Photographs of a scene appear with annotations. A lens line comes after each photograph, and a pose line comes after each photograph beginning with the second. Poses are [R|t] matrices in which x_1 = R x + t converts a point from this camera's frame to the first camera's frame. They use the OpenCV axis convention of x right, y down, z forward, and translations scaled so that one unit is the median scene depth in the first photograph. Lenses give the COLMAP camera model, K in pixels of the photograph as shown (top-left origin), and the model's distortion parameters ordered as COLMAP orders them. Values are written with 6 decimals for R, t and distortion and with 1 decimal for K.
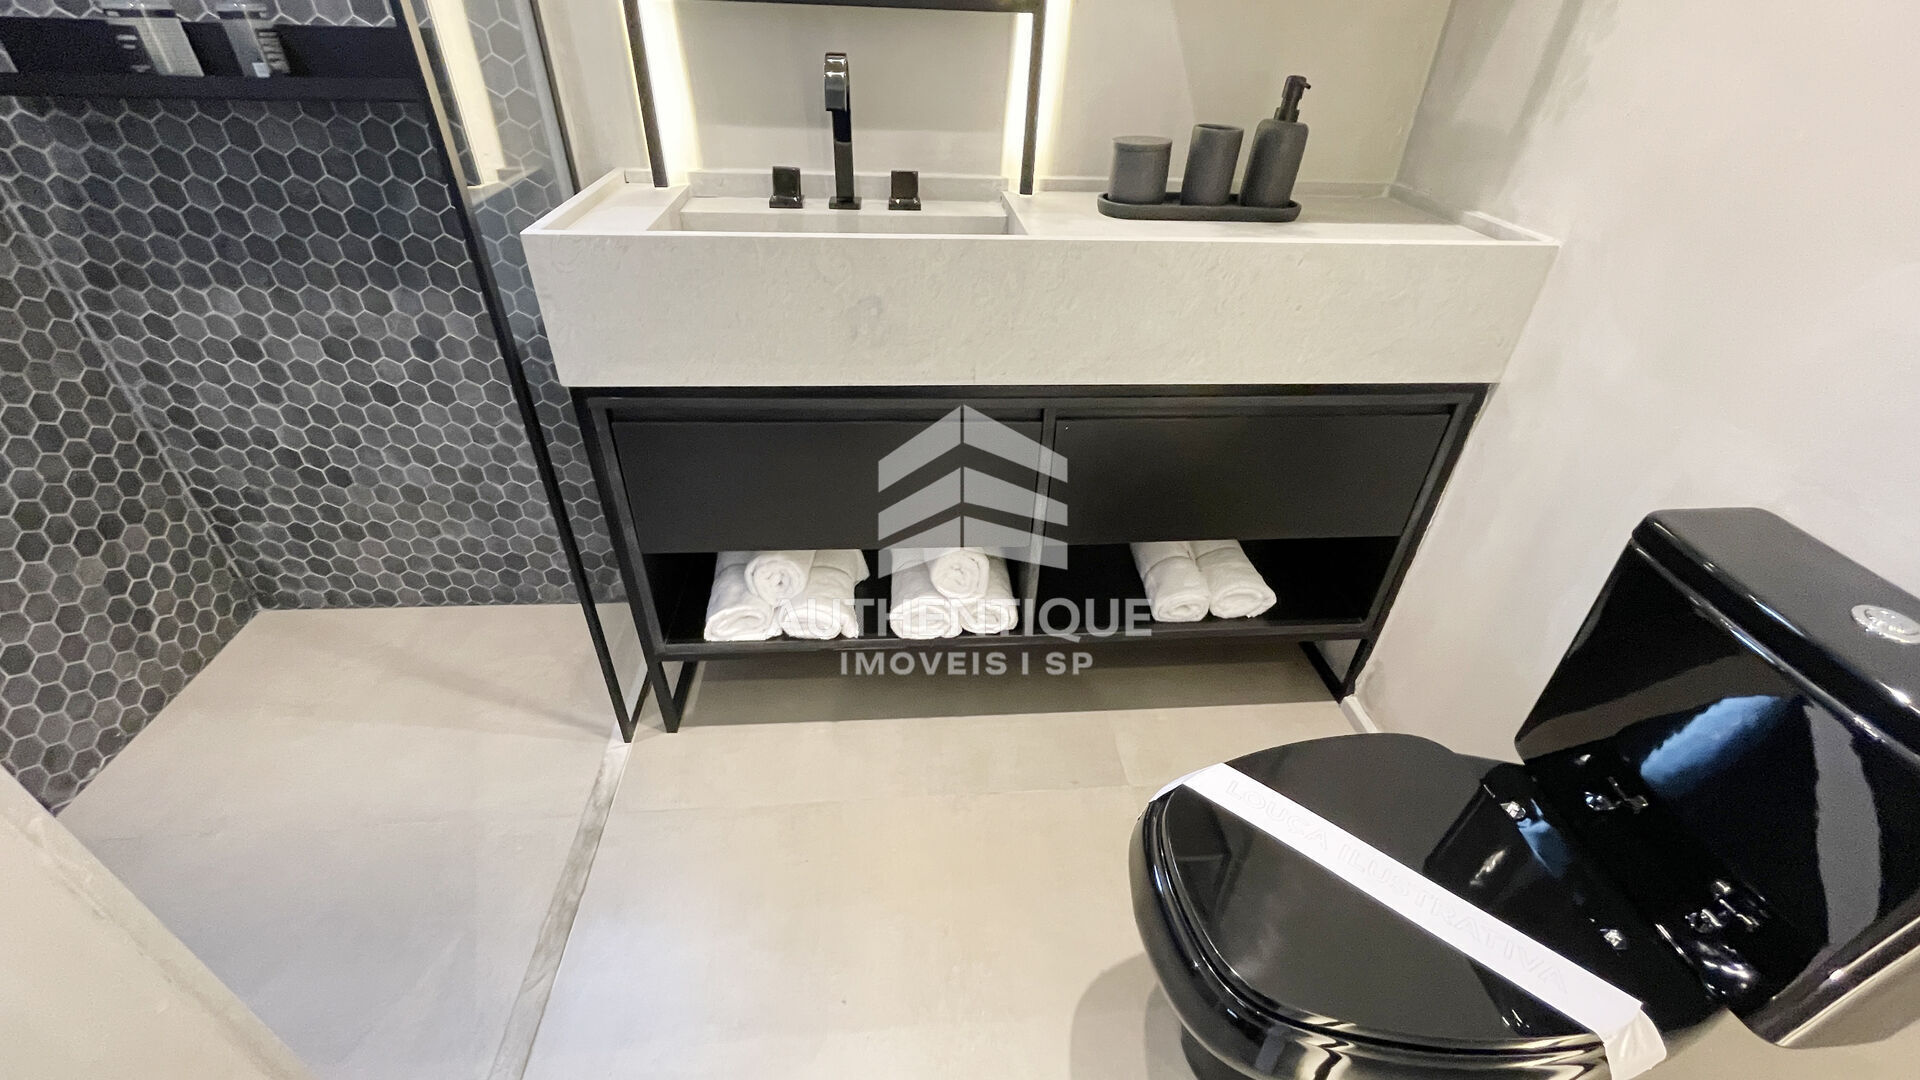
lens RADIAL K [[781.0, 0, 958.1], [0, 781.0, 544.6], [0, 0, 1]] dist [-0.001747, -0.000349]
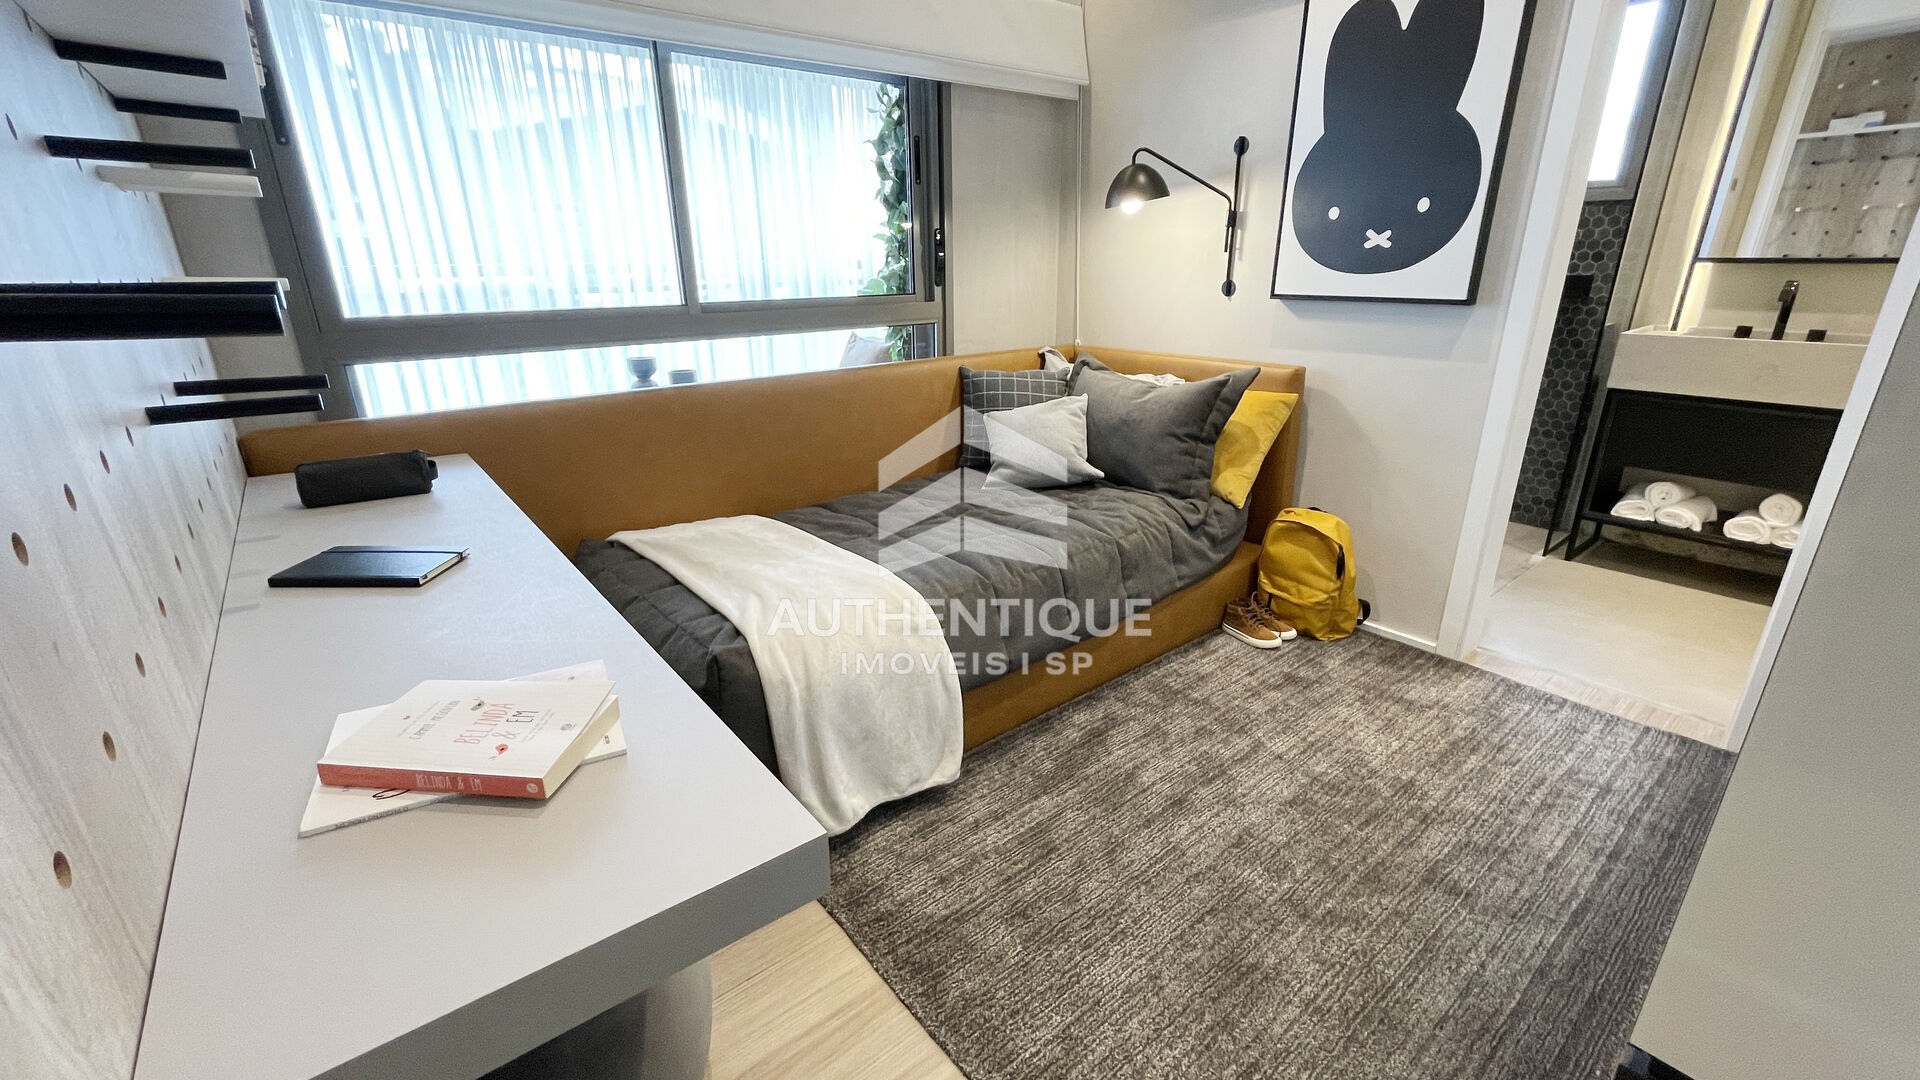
lens RADIAL K [[781.0, 0, 958.1], [0, 781.0, 544.6], [0, 0, 1]] dist [-0.001747, -0.000349]
pose [[0.560746, 0.242443, -0.791698, 0.449002], [-0.456948, 0.887988, -0.051718, 1.257722], [0.690480, 0.390766, 0.608720, -1.736214]]
